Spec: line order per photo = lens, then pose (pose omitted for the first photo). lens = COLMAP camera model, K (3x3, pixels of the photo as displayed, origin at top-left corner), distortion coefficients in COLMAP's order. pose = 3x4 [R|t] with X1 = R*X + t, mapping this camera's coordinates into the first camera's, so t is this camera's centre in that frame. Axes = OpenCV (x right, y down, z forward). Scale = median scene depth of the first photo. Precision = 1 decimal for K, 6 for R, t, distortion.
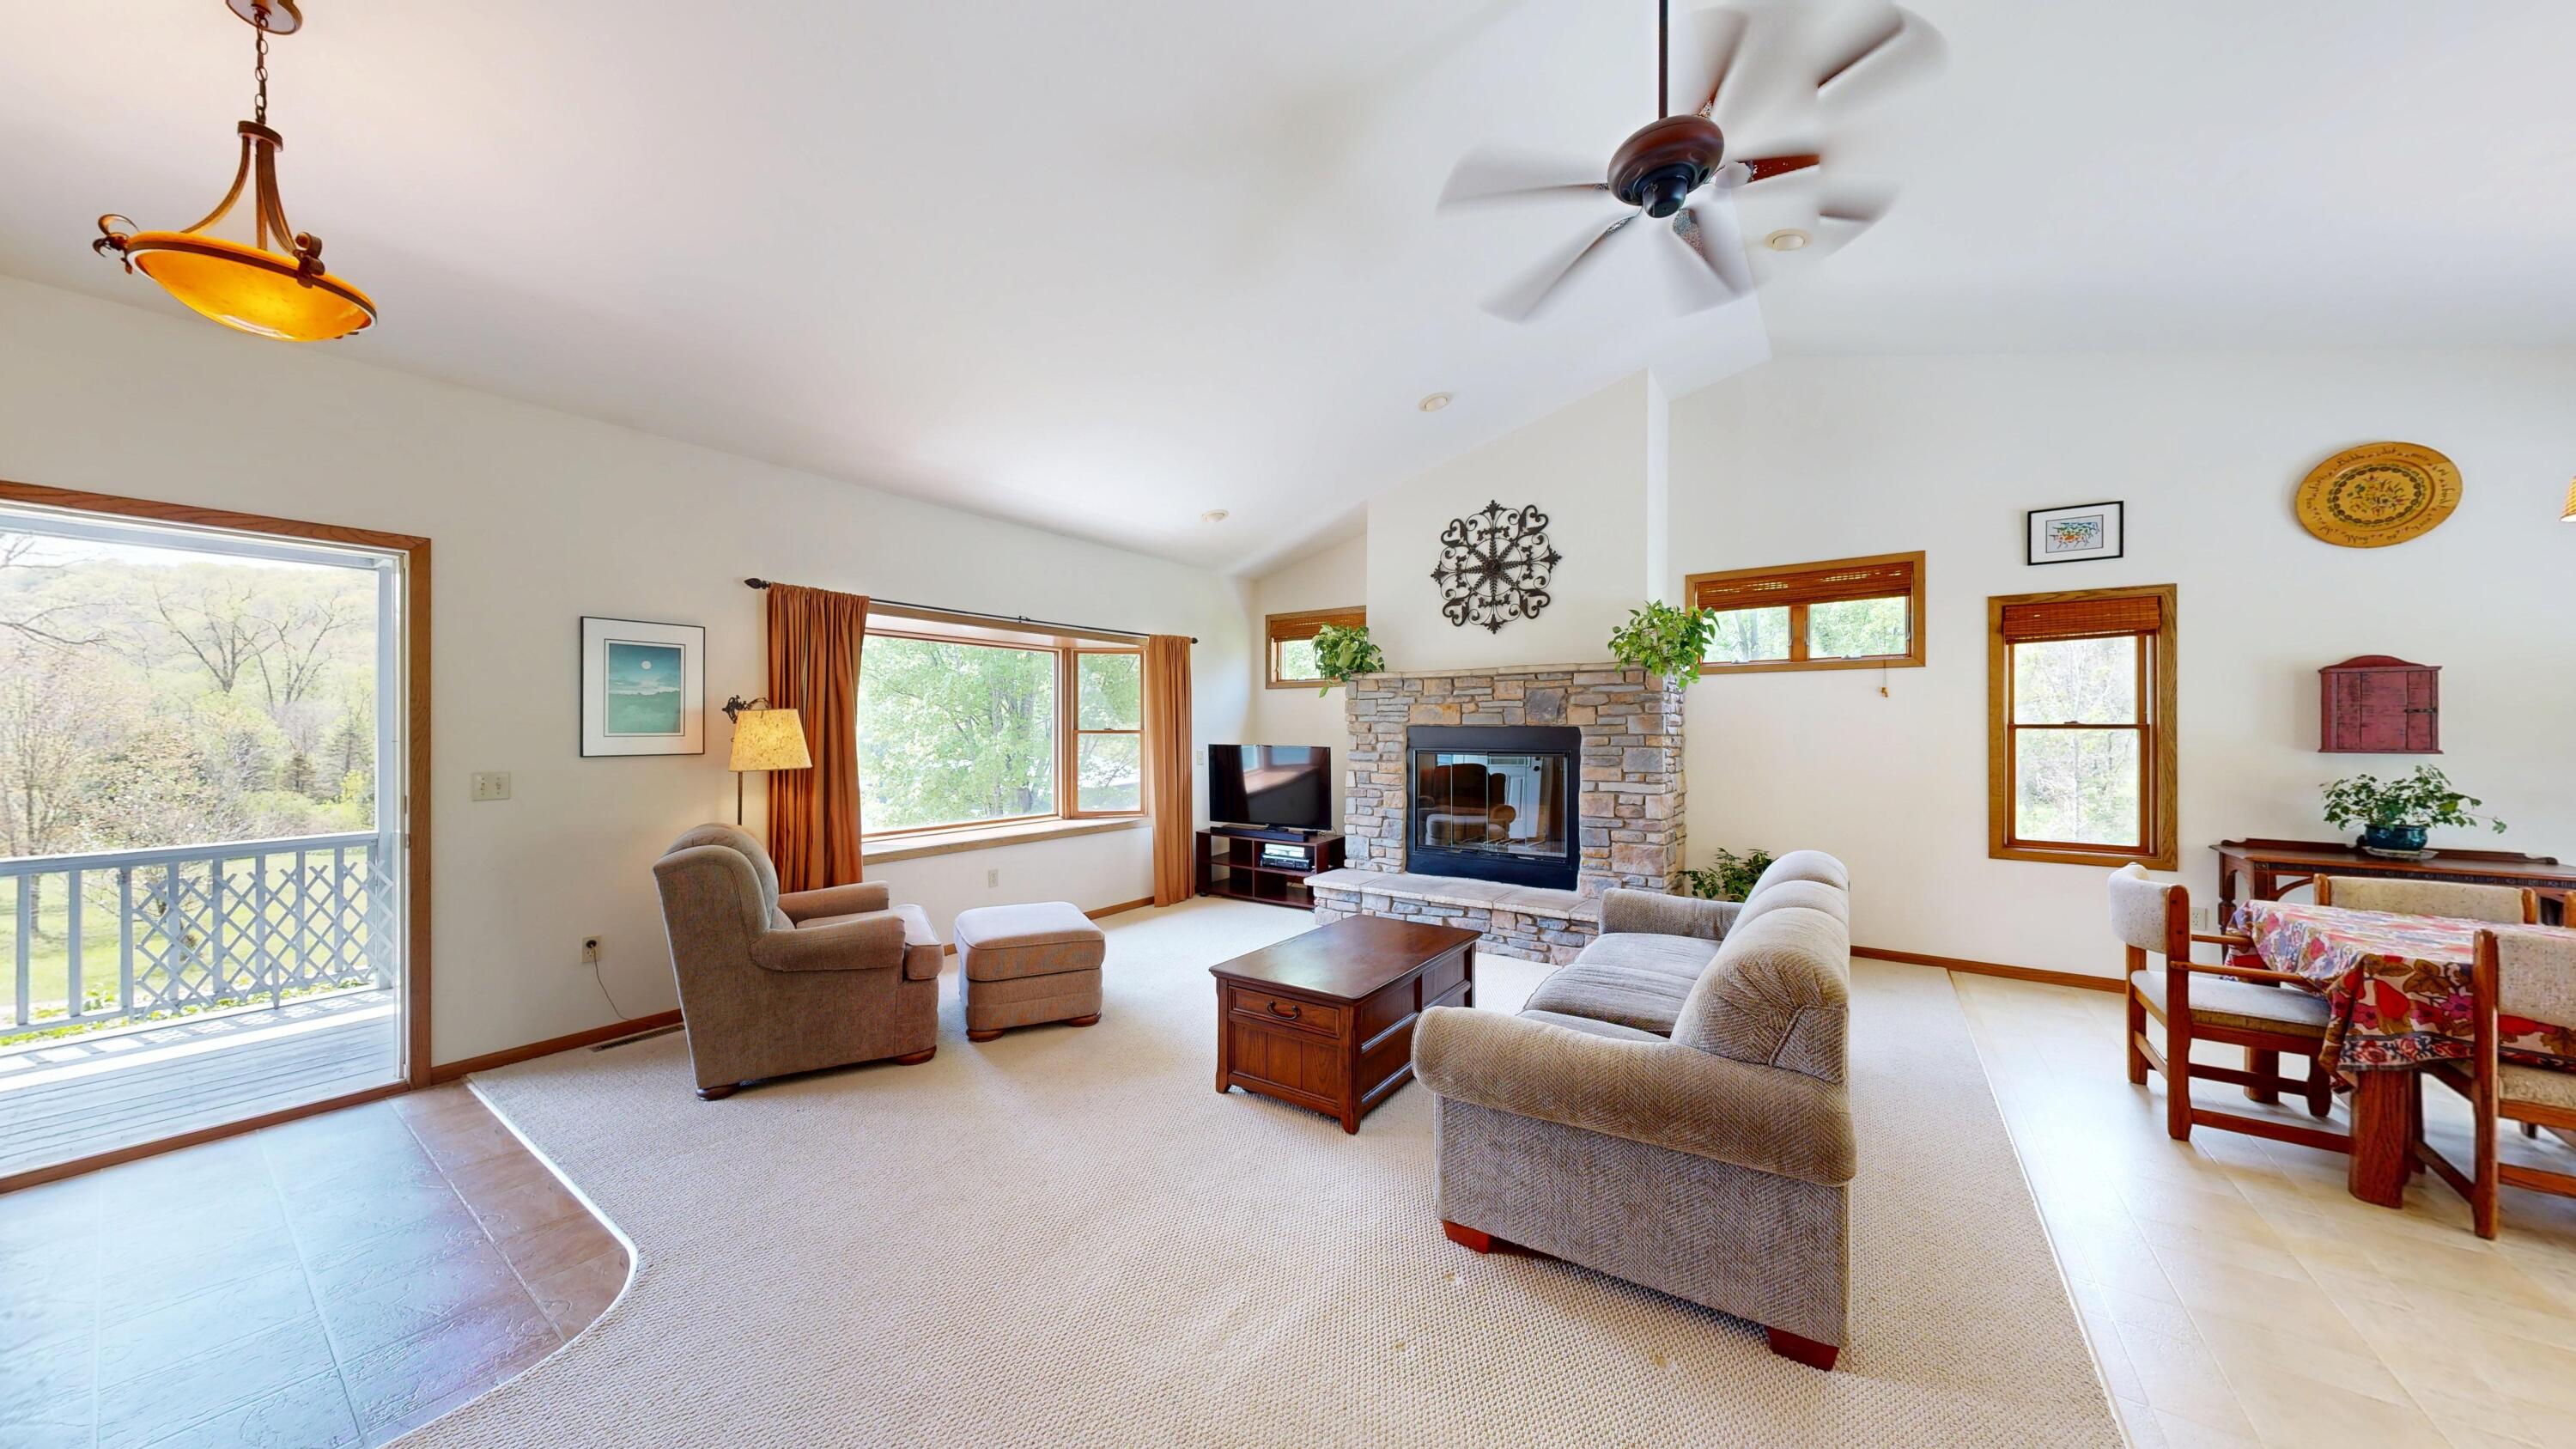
lens RADIAL K [[815.3, 0, 1289.5], [0, 815.3, 727.9], [0, 0, 1]] dist [-0.002466, 0.000374]
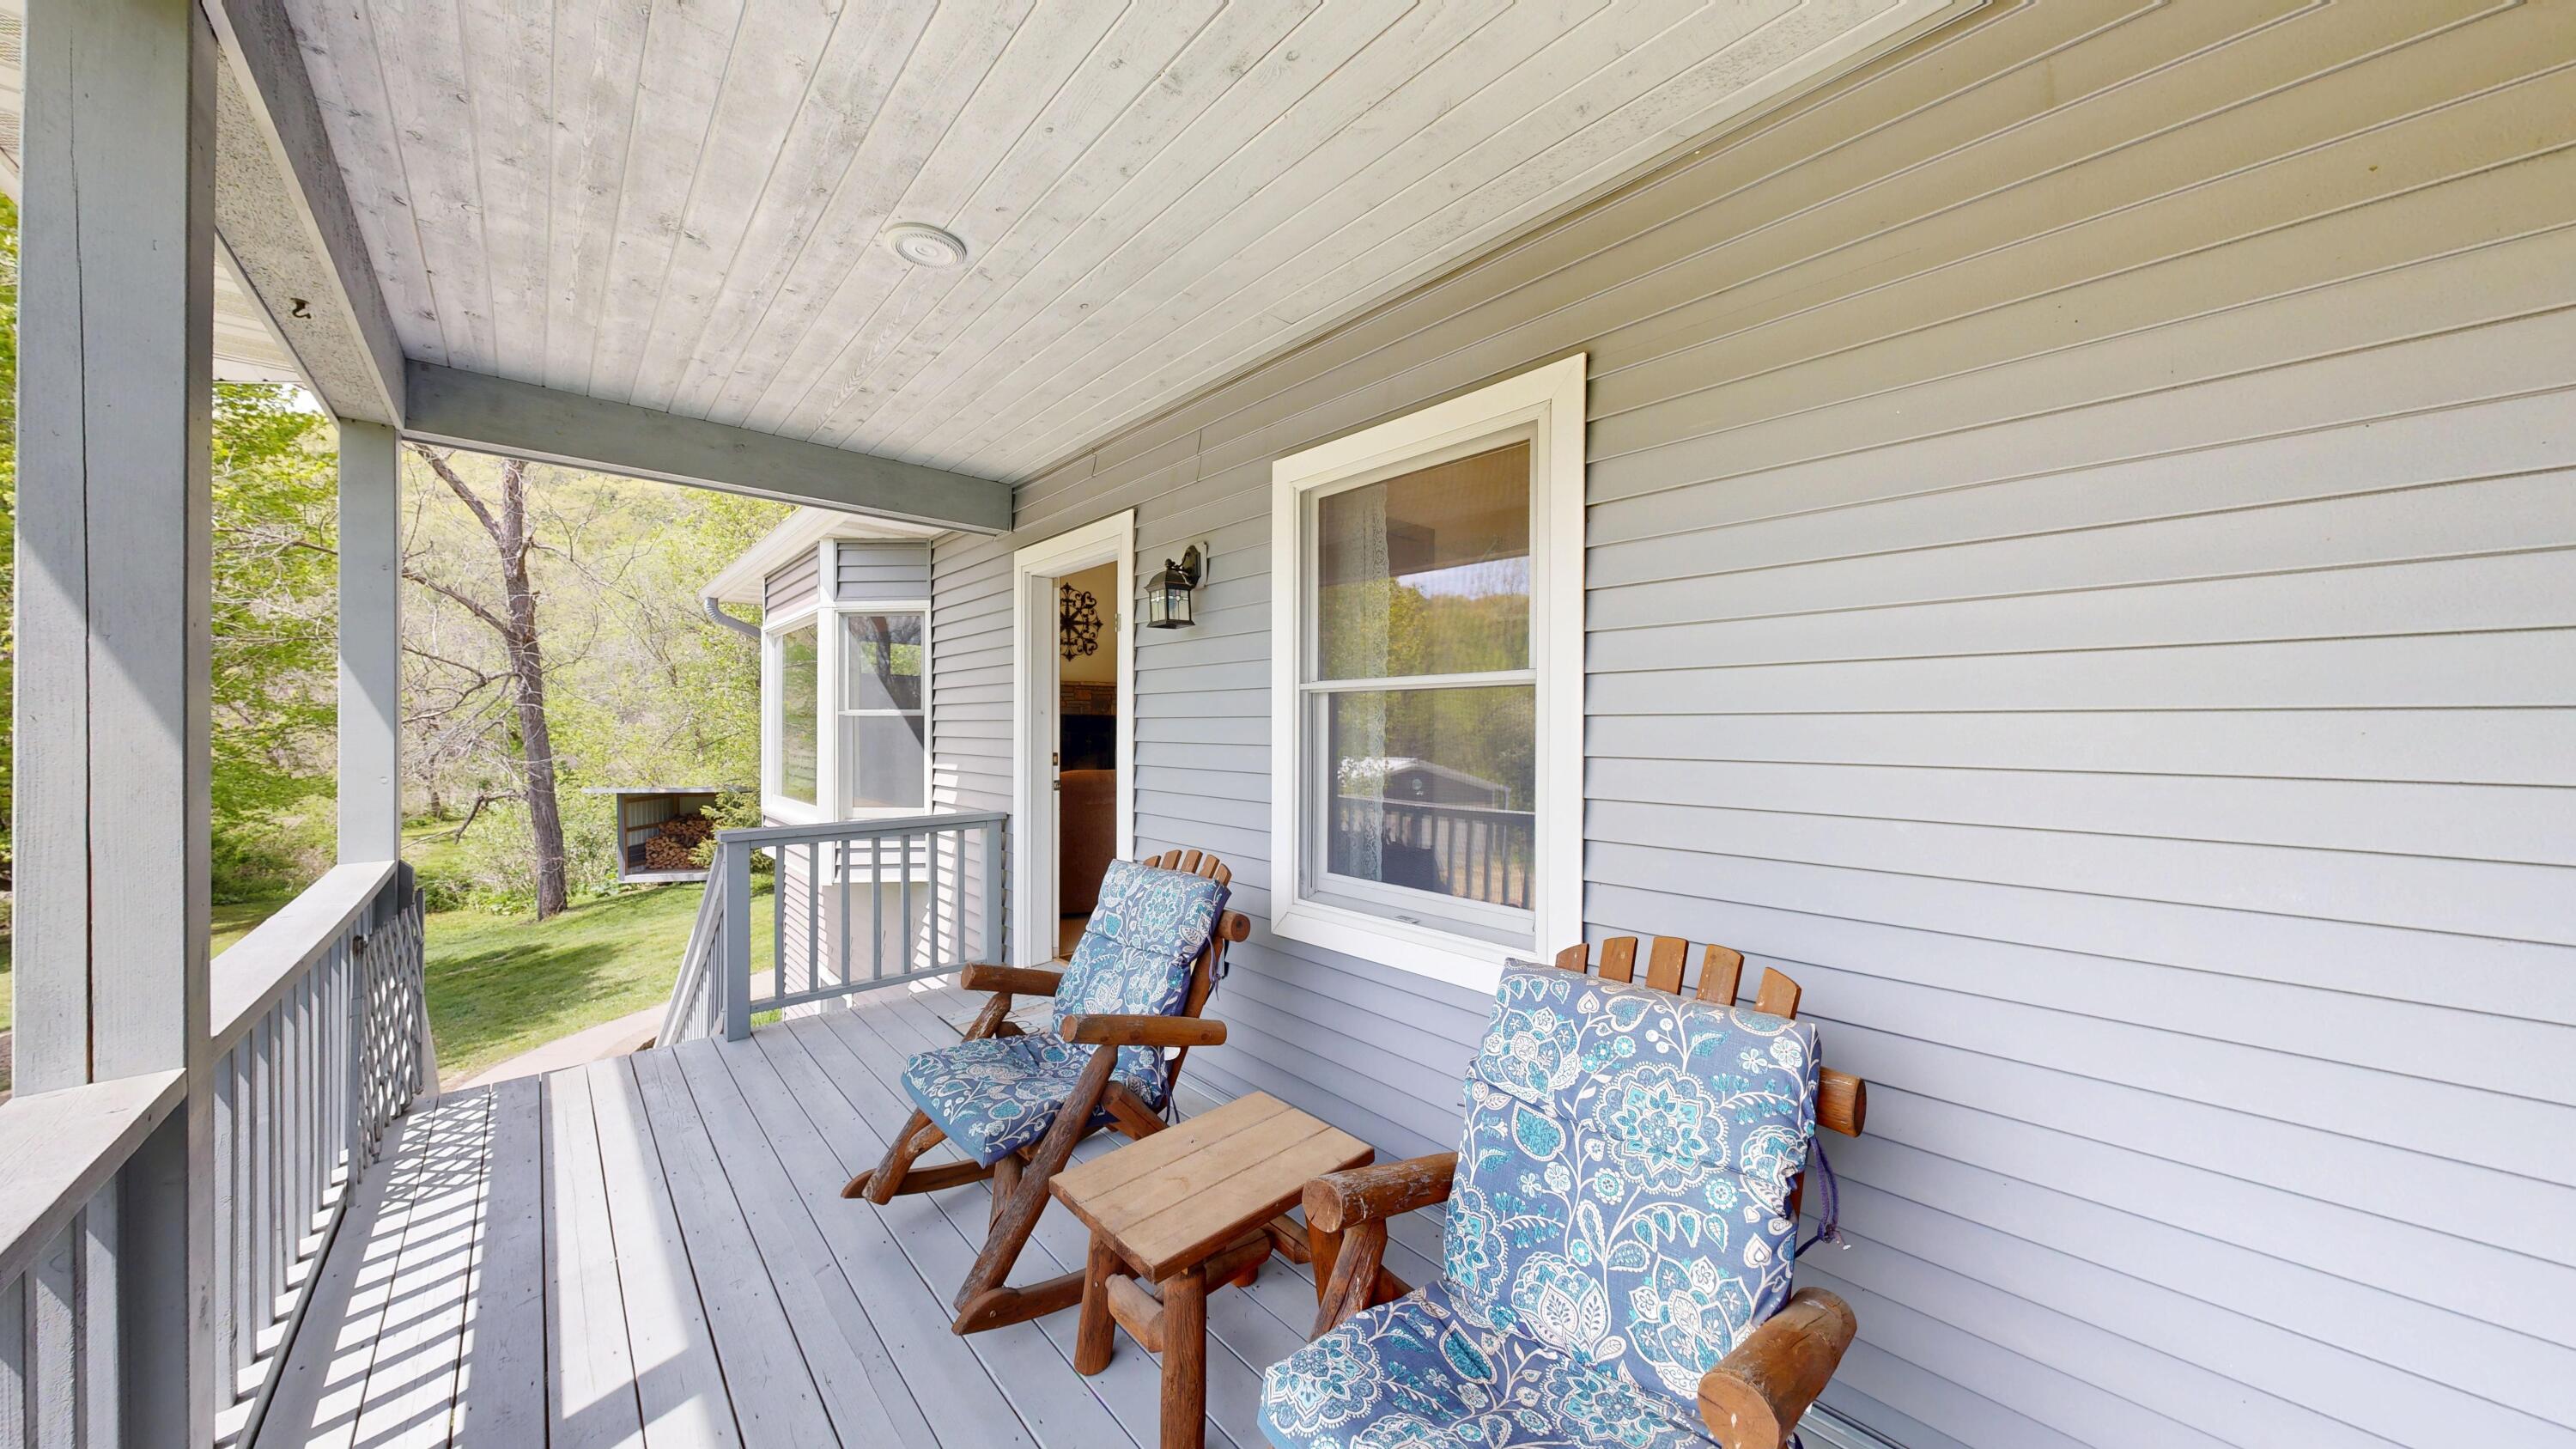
lens RADIAL K [[793.2, 0, 1272.8], [0, 793.2, 728.5], [0, 0, 1]] dist [-0.000565, -0.000007]
pose [[0.222543, -0.002441, 0.974920, -1.460425], [0.000452, 0.999997, 0.002400, 0.025850], [-0.974923, -0.000093, 0.222543, 0.239913]]
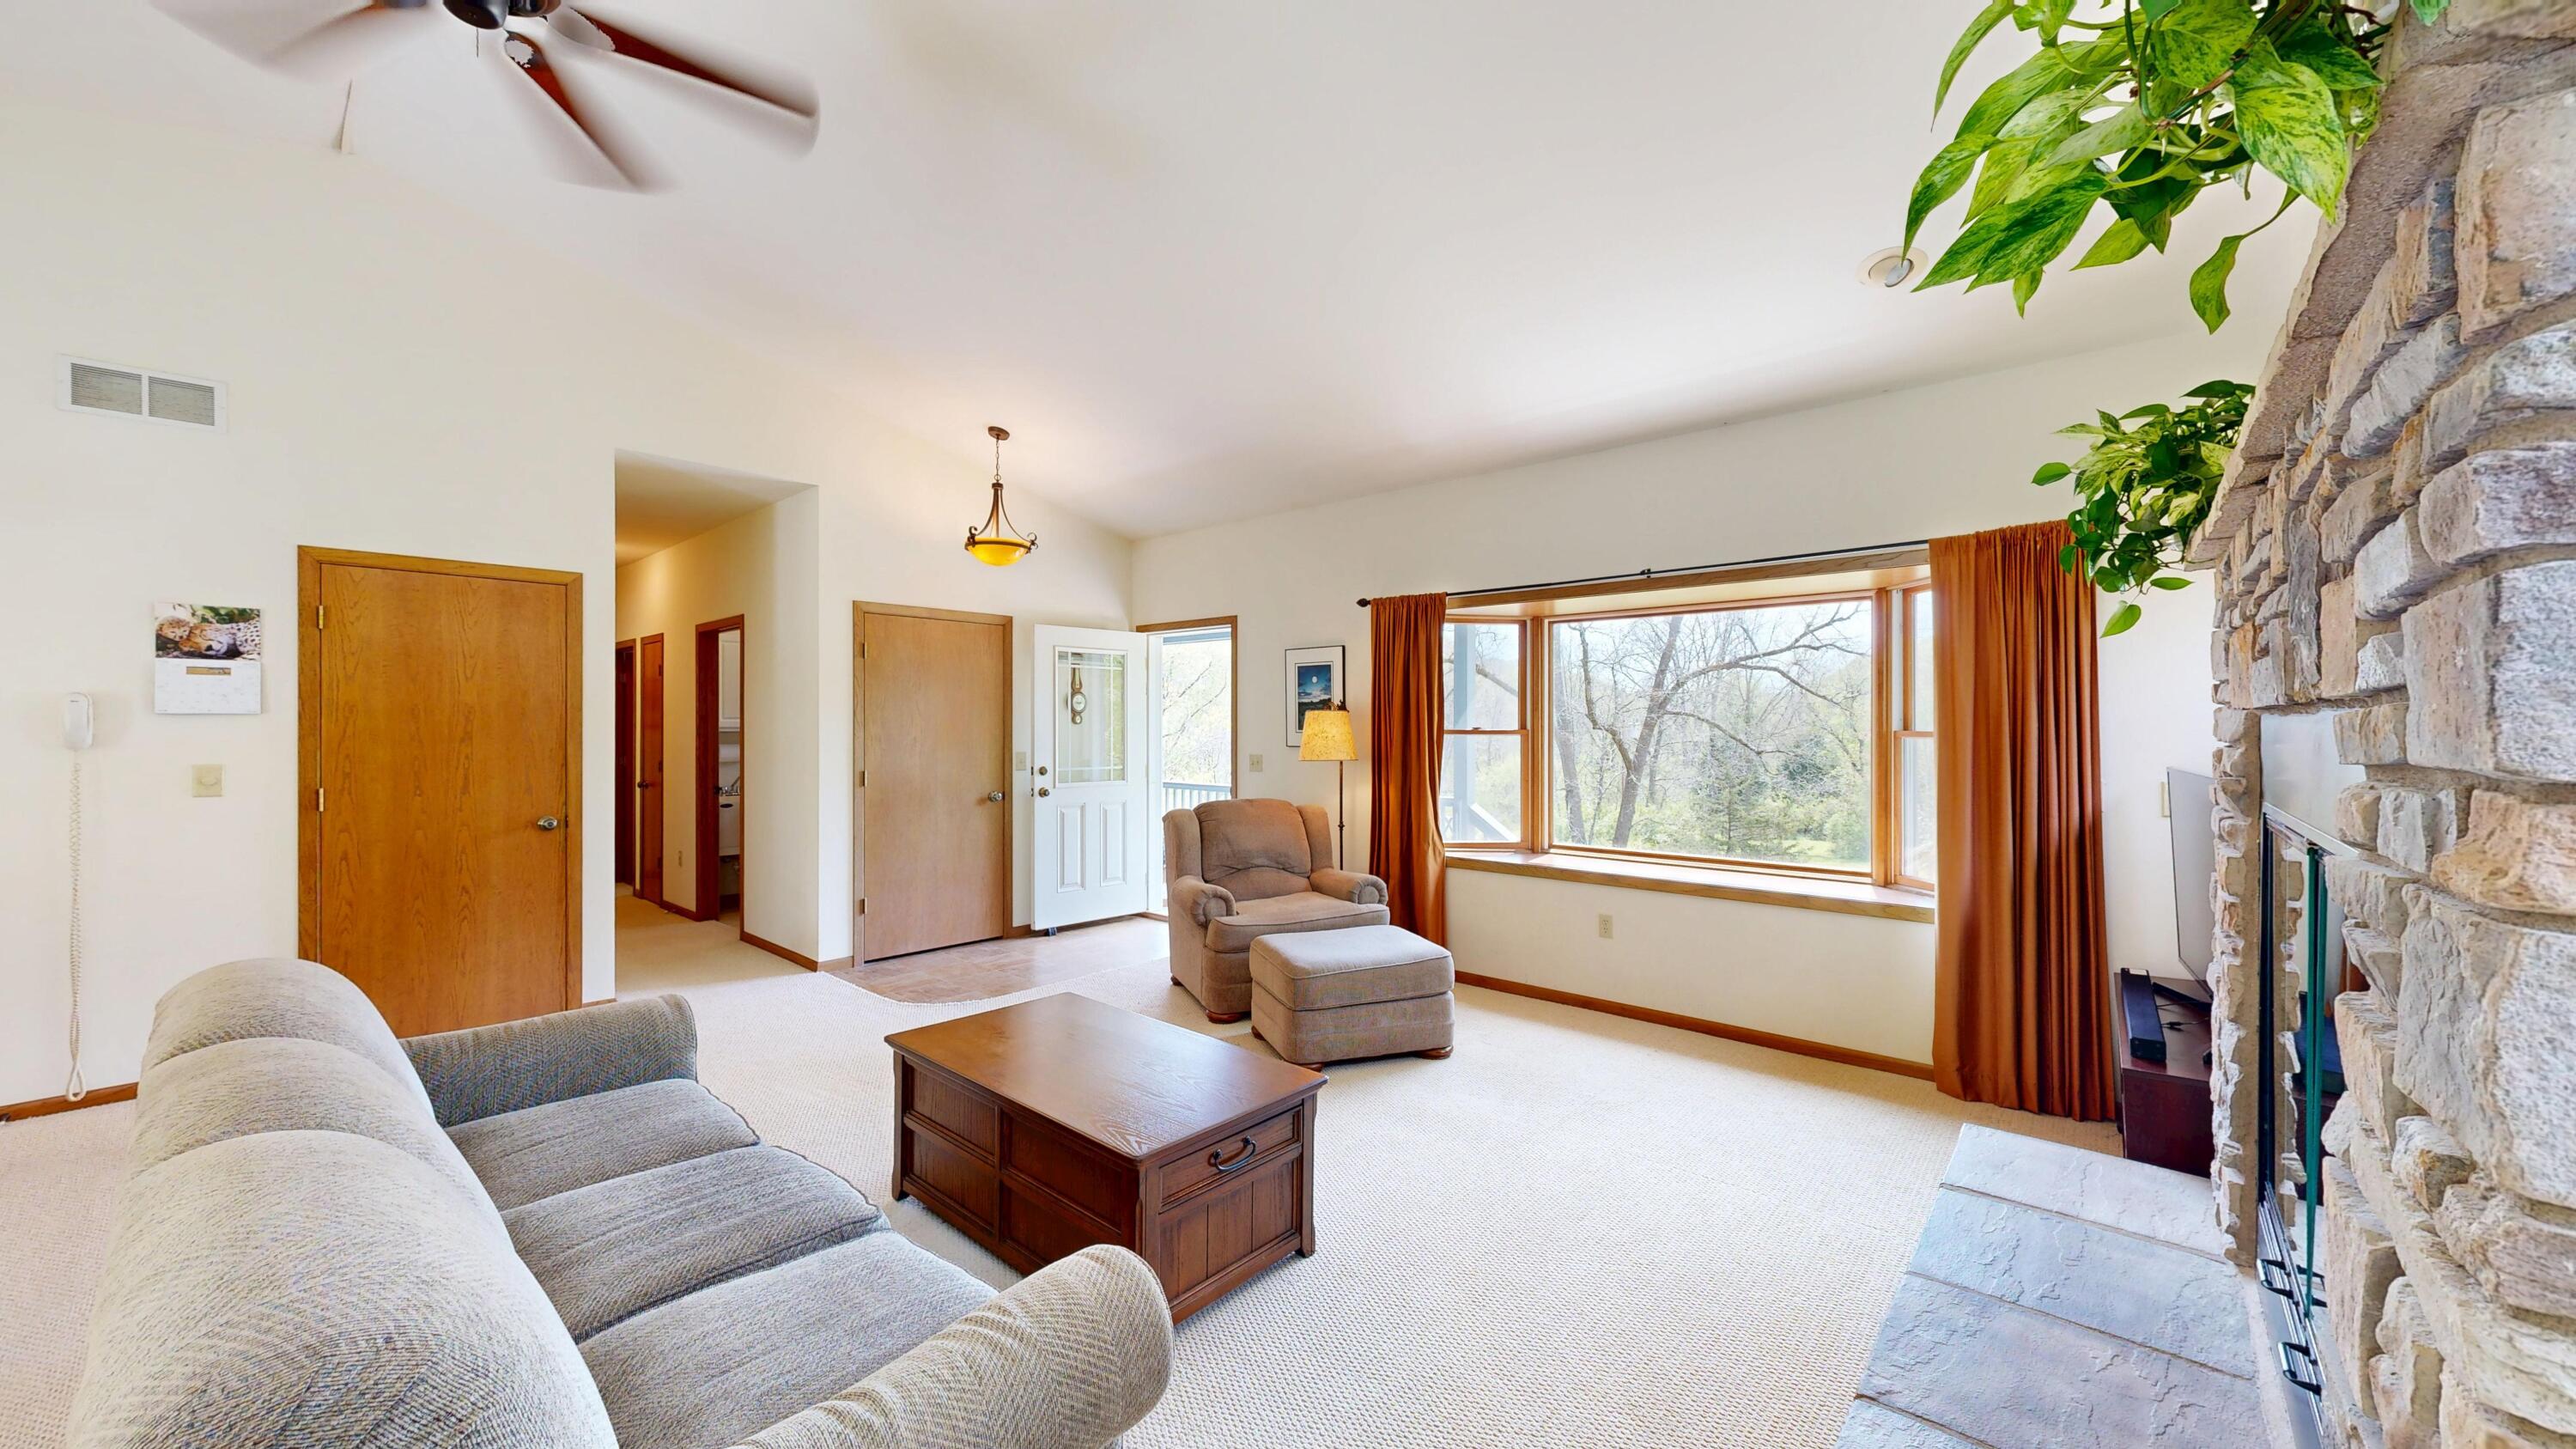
lens RADIAL K [[944.7, 0, 1286.7], [0, 944.7, 727.2], [0, 0, 1]] dist [0.000963, -0.000878]
pose [[-0.120352, -0.000613, -0.992731, 0.581096], [-0.001564, 0.999999, -0.000428, 0.001827], [0.992730, 0.001501, -0.120353, 0.871969]]
